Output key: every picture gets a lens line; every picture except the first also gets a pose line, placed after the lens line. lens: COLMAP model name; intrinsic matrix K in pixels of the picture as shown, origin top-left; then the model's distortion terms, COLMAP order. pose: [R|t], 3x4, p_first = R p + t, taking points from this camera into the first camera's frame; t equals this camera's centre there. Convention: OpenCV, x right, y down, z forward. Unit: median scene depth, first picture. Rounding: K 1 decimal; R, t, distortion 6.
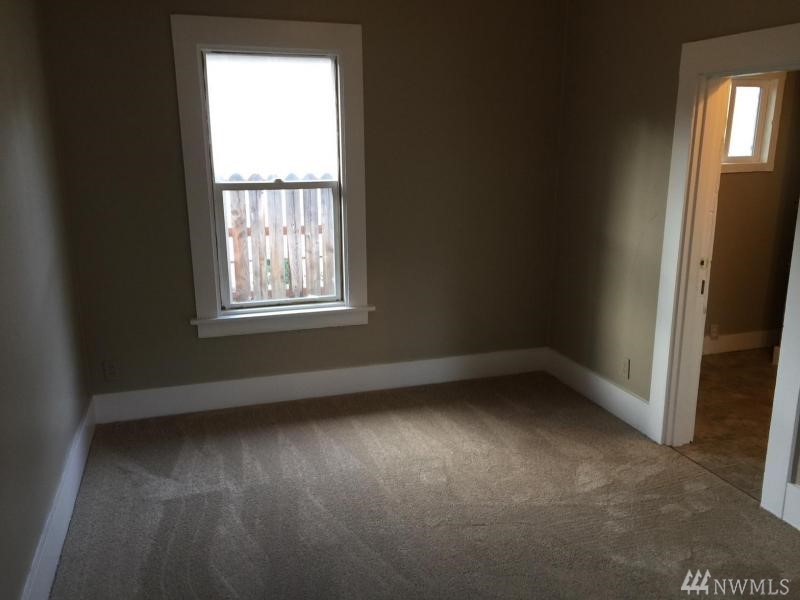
lens RADIAL K [[689.0, 0, 400.0], [0, 689.0, 300.0], [0, 0, 1]] dist [0.094373, -0.131172]
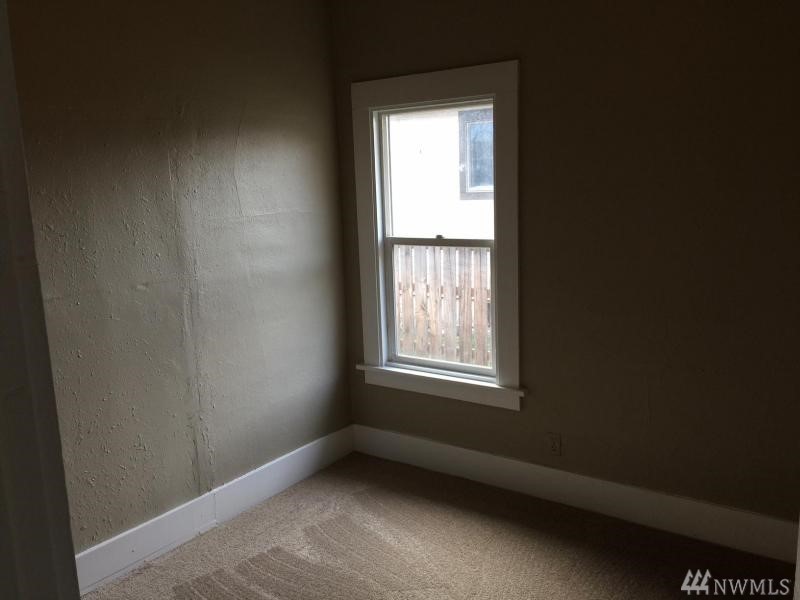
lens RADIAL K [[689.0, 0, 400.0], [0, 689.0, 300.0], [0, 0, 1]] dist [0.094373, -0.131172]
pose [[0.613755, 0.111626, -0.781566, 0.535209], [-0.159382, 0.987090, 0.015818, -0.093025], [0.773241, 0.114859, 0.623622, 0.379250]]
